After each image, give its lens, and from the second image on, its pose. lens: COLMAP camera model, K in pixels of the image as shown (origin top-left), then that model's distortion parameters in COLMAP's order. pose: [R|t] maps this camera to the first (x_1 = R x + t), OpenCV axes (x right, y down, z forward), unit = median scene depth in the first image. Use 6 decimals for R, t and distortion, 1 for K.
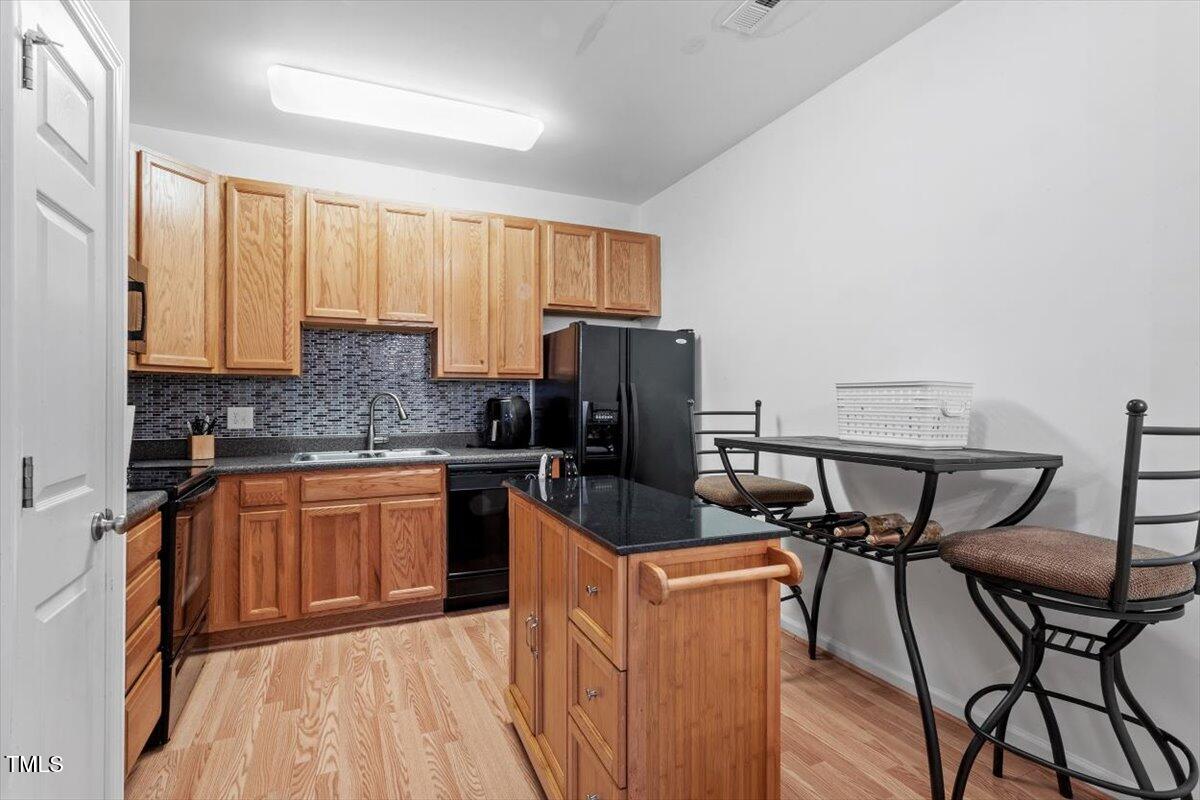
lens RADIAL K [[565.4, 0, 595.6], [0, 565.4, 397.6], [0, 0, 1]] dist [-0.010268, 0.000607]
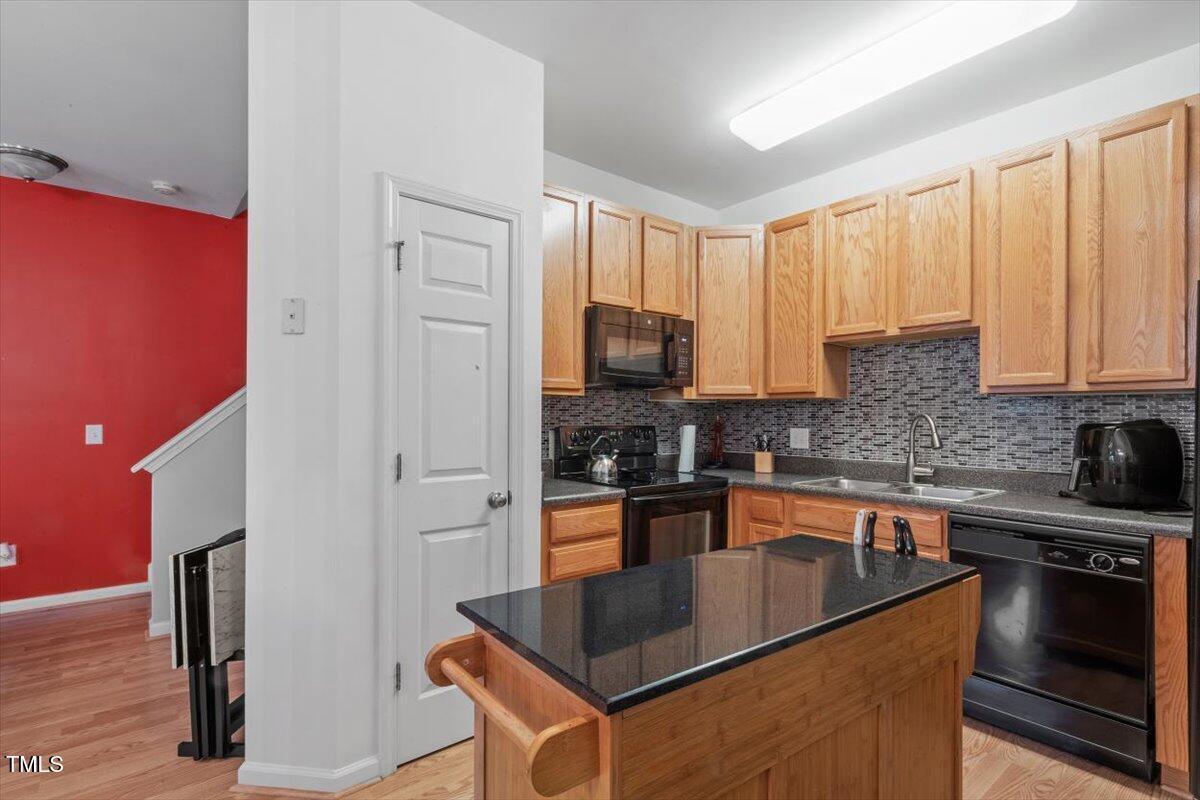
lens RADIAL K [[565.4, 0, 590.1], [0, 565.4, 414.0], [0, 0, 1]] dist [-0.010268, 0.000607]
pose [[0.233226, -0.000889, -0.972422, 0.335326], [0.000305, 1.000000, -0.000841, -0.009798], [0.972423, -0.000100, 0.233226, 0.363014]]
